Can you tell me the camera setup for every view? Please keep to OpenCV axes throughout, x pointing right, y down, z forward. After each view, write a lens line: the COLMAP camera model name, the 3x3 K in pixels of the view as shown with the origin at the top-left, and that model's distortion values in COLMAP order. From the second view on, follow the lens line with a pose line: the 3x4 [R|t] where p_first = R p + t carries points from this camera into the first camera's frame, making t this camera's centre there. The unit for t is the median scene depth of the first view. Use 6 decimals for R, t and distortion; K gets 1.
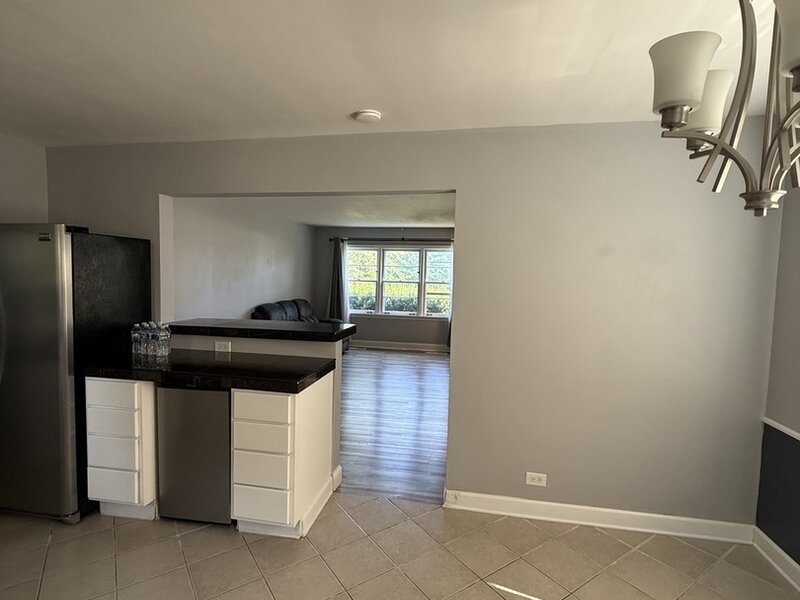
lens RADIAL K [[425.3, 0, 397.5], [0, 425.3, 296.1], [0, 0, 1]] dist [-0.003105, 0.000364]
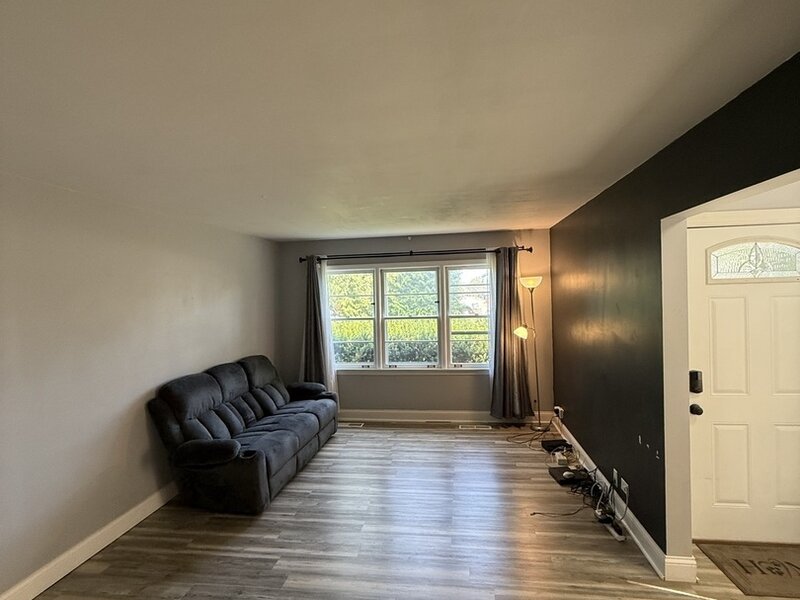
lens RADIAL K [[425.3, 0, 397.5], [0, 425.3, 296.1], [0, 0, 1]] dist [-0.003105, 0.000364]
pose [[0.998188, -0.054019, 0.026521, -0.028767], [0.055289, 0.997232, -0.049717, -0.035264], [-0.023762, 0.051093, 0.998411, 0.340002]]
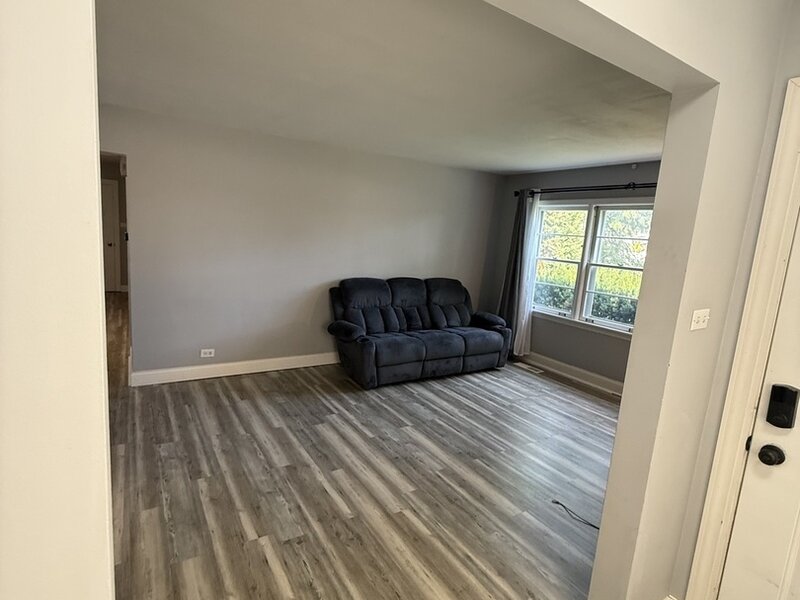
lens RADIAL K [[425.3, 0, 397.5], [0, 425.3, 296.1], [0, 0, 1]] dist [-0.003105, 0.000364]
pose [[0.673871, 0.133587, -0.726672, 0.212048], [-0.098898, 0.990977, 0.090463, -0.018198], [0.732200, 0.010906, 0.681002, 0.428476]]
